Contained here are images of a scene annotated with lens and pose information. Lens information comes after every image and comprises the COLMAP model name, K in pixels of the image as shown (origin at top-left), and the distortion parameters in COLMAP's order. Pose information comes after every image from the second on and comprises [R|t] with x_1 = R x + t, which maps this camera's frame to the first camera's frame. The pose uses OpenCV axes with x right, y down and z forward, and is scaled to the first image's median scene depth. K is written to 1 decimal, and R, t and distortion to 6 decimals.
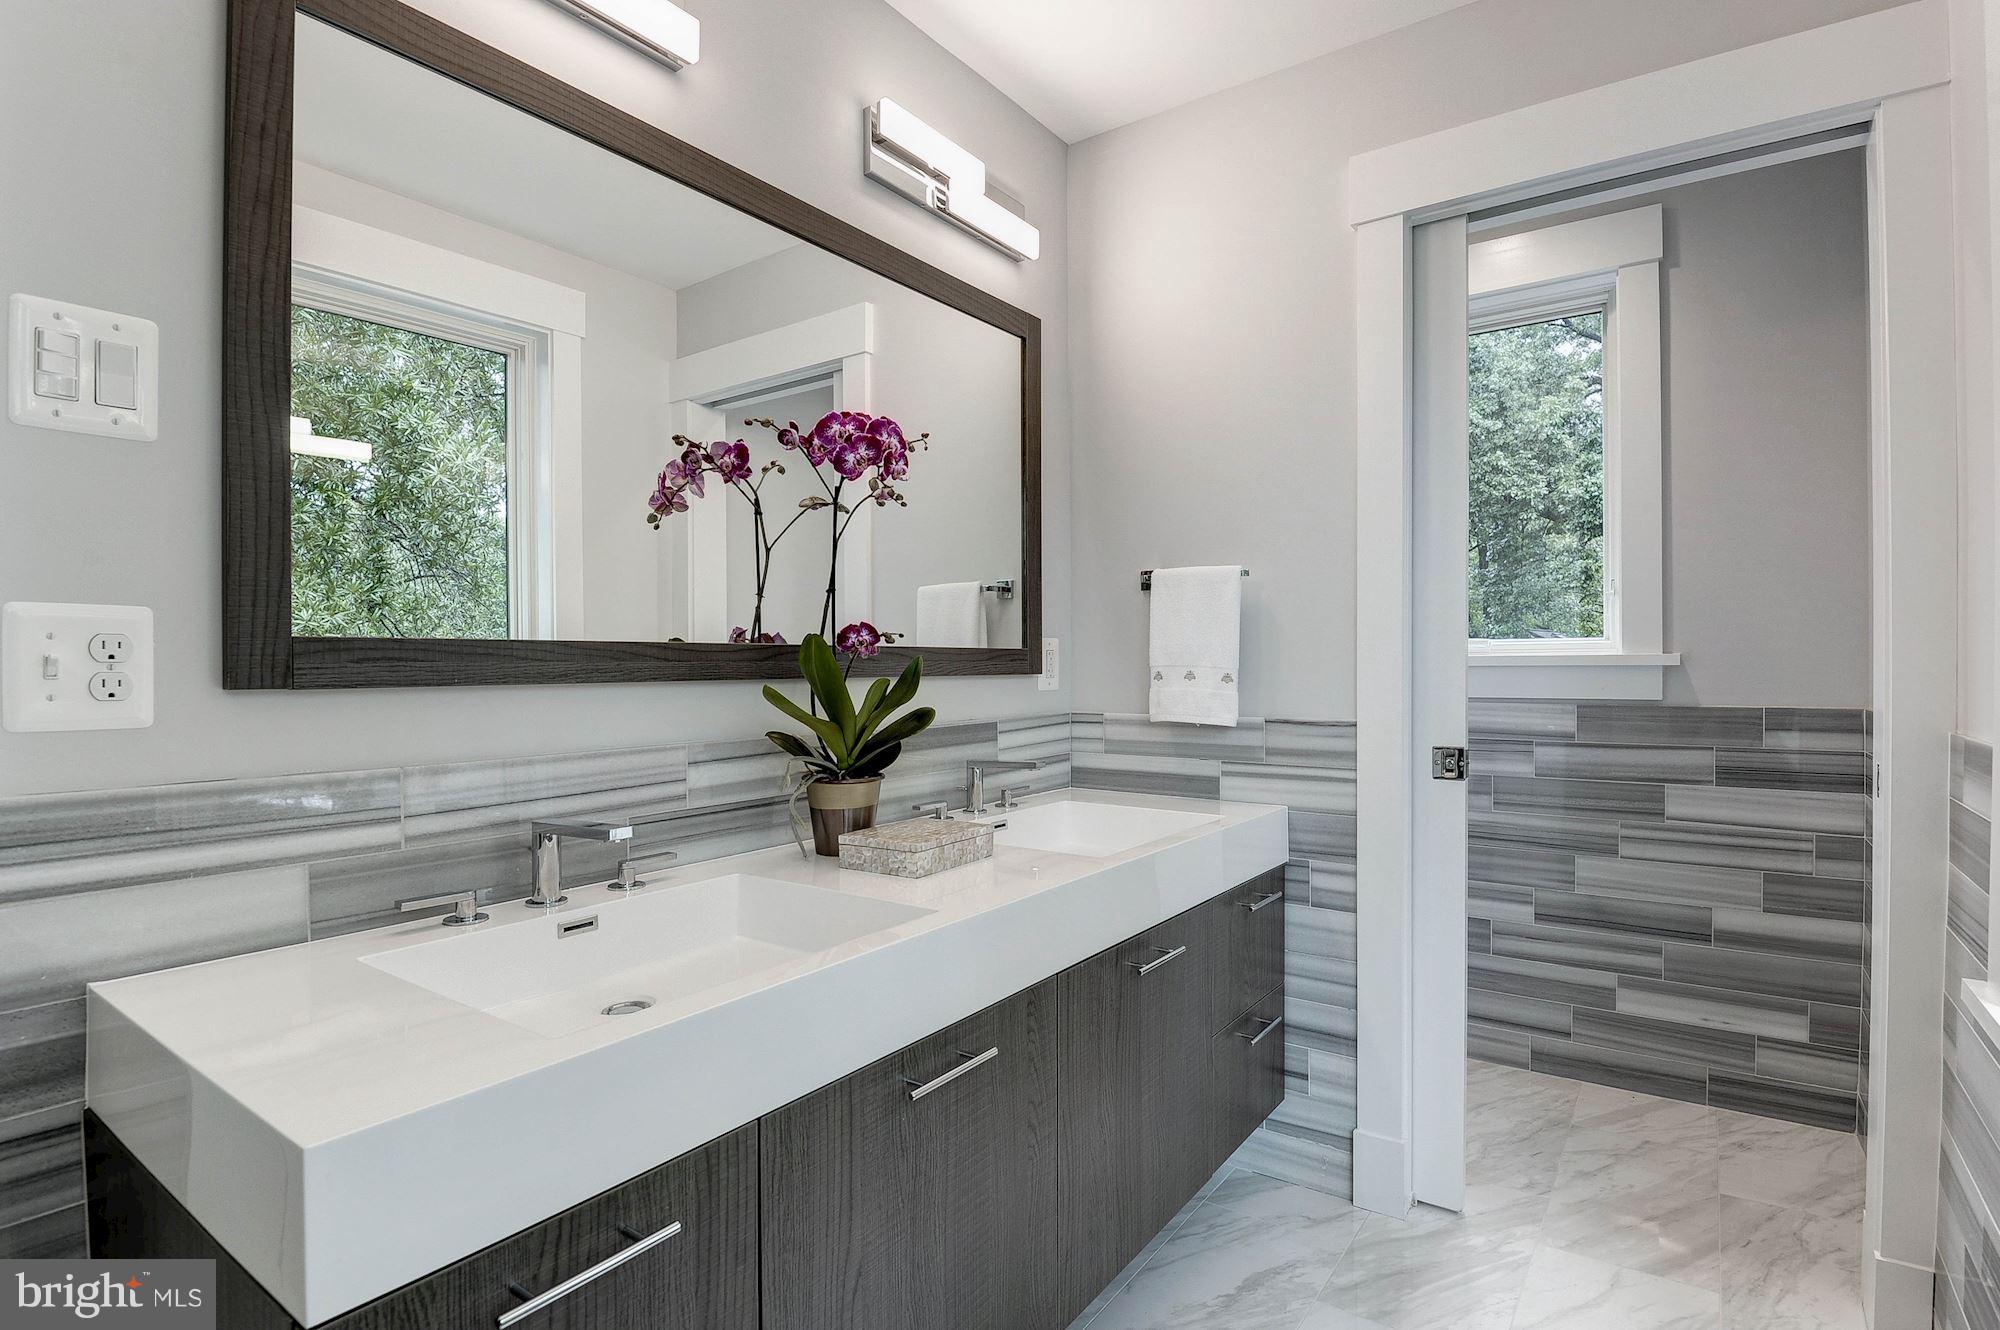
lens RADIAL K [[976.9, 0, 1004.0], [0, 976.9, 662.2], [0, 0, 1]] dist [0.002372, -0.009991]
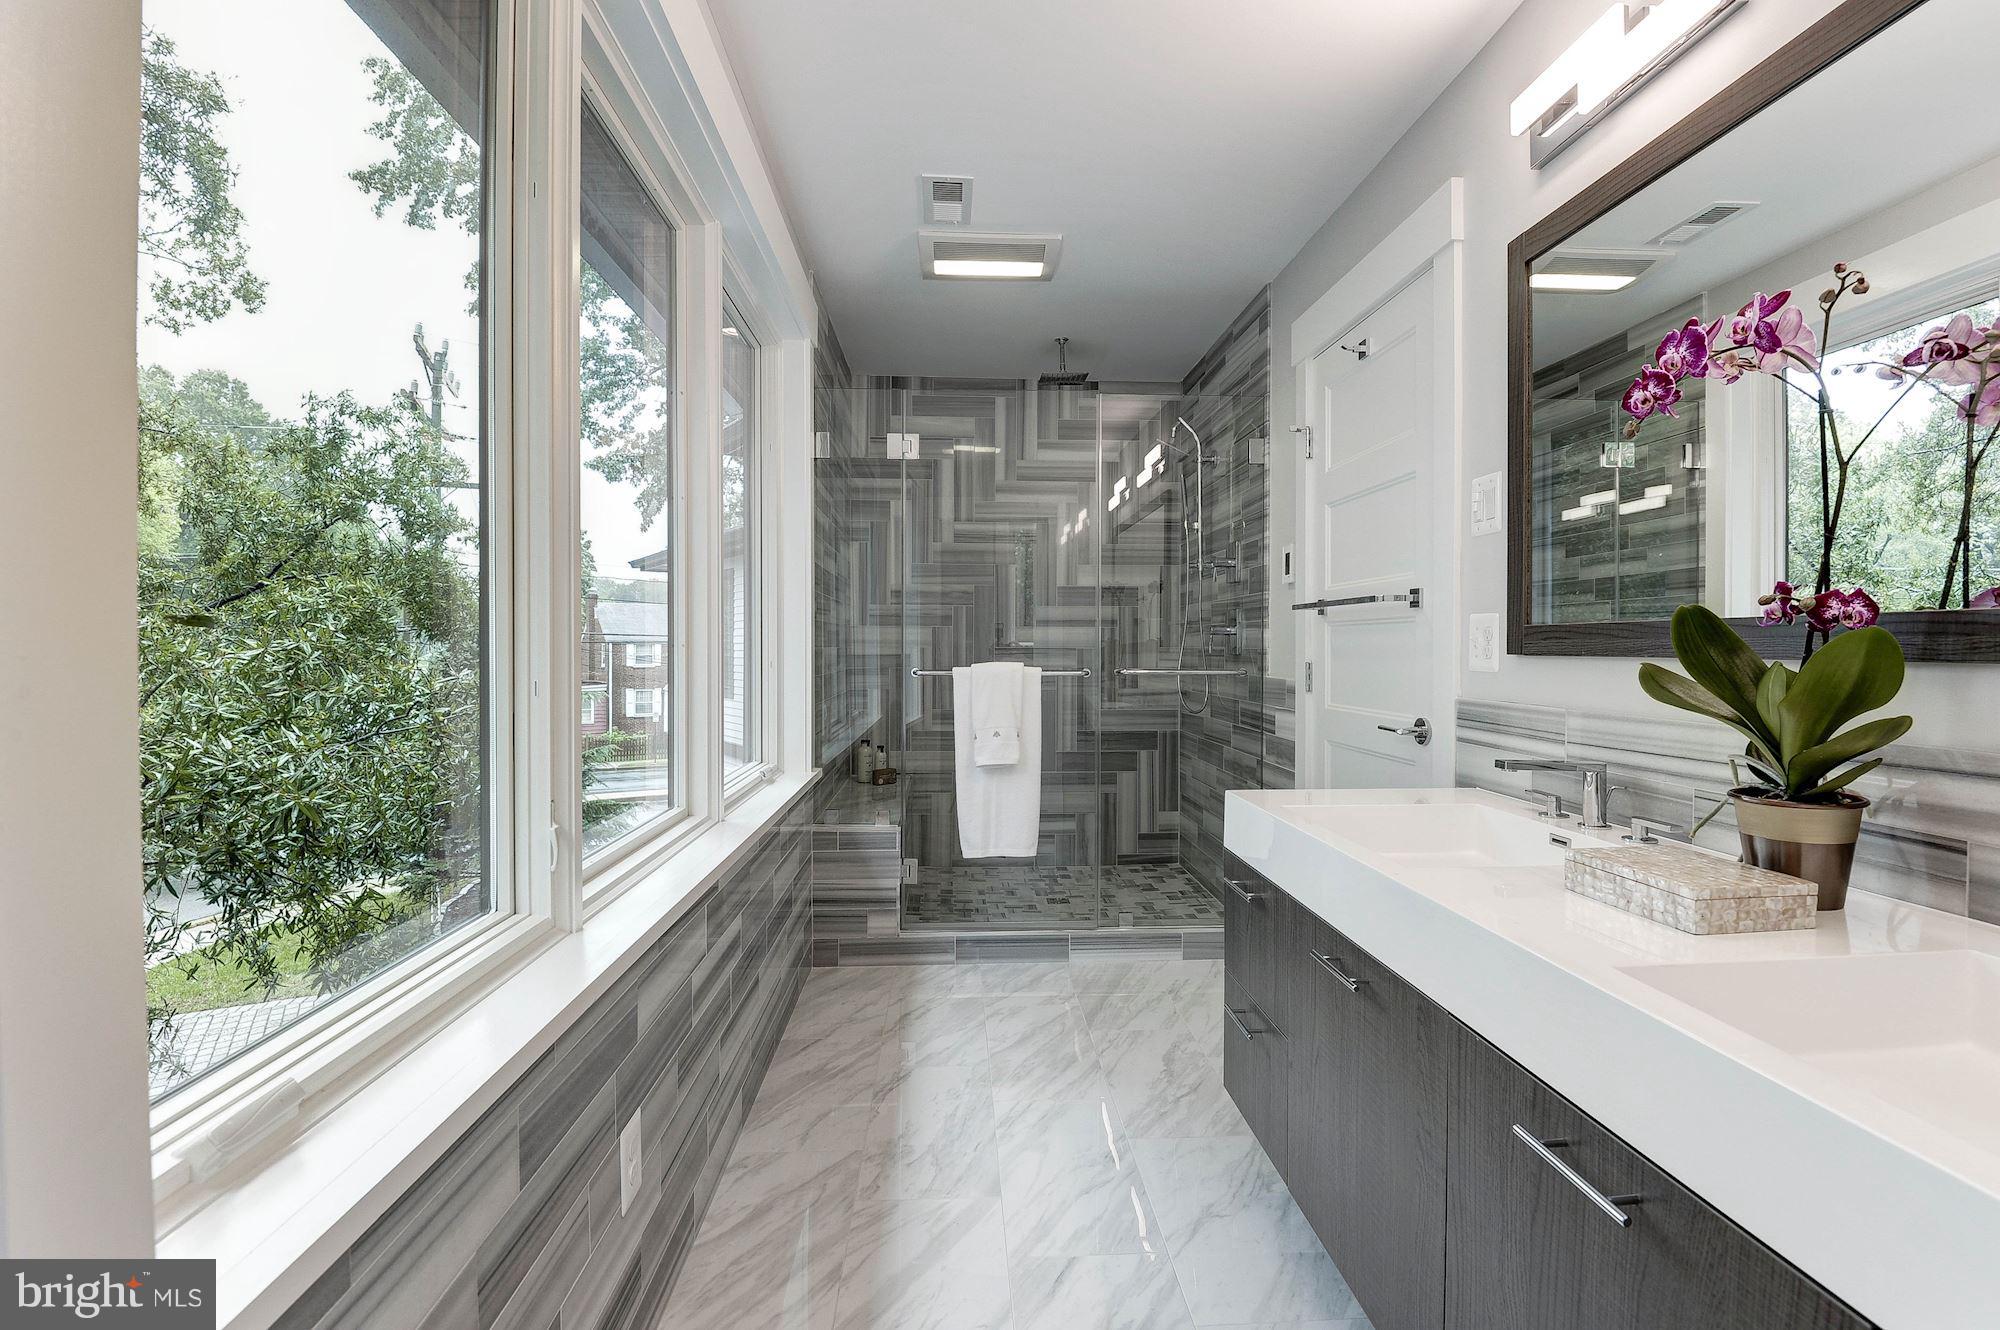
lens RADIAL K [[926.8, 0, 1000.0], [0, 926.8, 665.0], [0, 0, 1]] dist [0.001530, 0.000323]
pose [[-0.780299, 0.016176, -0.625198, 0.930797], [0.001344, 0.999706, 0.024189, 0.003070], [0.625405, 0.018035, -0.780092, 1.510780]]
